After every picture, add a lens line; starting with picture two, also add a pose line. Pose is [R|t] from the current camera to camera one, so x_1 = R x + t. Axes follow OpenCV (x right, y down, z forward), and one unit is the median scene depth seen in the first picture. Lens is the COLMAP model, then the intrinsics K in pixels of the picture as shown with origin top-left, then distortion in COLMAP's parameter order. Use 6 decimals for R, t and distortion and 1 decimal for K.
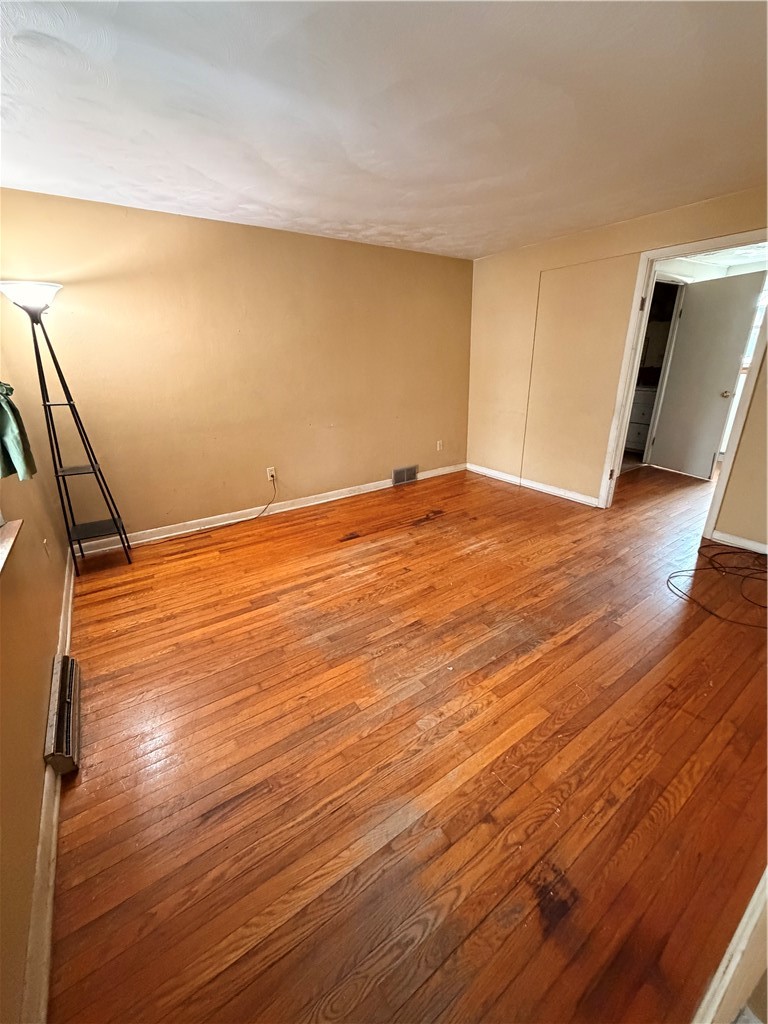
lens RADIAL K [[405.5, 0, 384.0], [0, 405.5, 512.0], [0, 0, 1]] dist [0.000867, 0.000340]
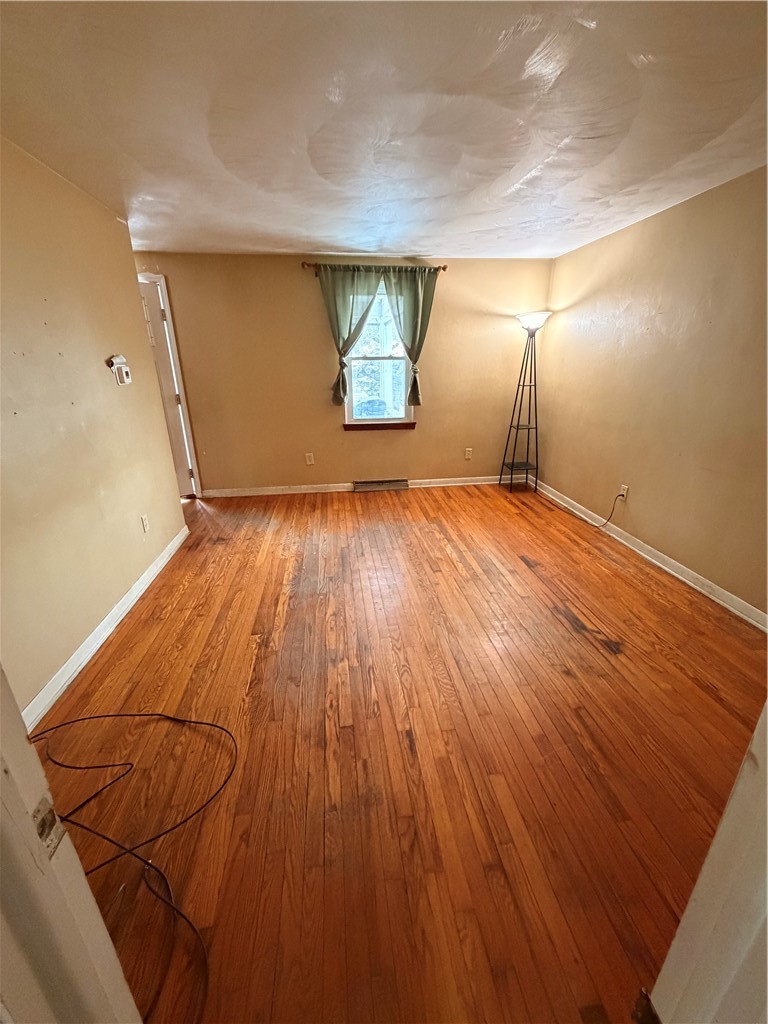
lens RADIAL K [[405.5, 0, 384.0], [0, 405.5, 512.0], [0, 0, 1]] dist [0.000867, 0.000340]
pose [[-0.459498, 0.336081, -0.822138, 0.956701], [-0.302932, 0.810838, 0.500772, -0.474568], [0.834921, 0.479156, -0.270769, 1.150407]]
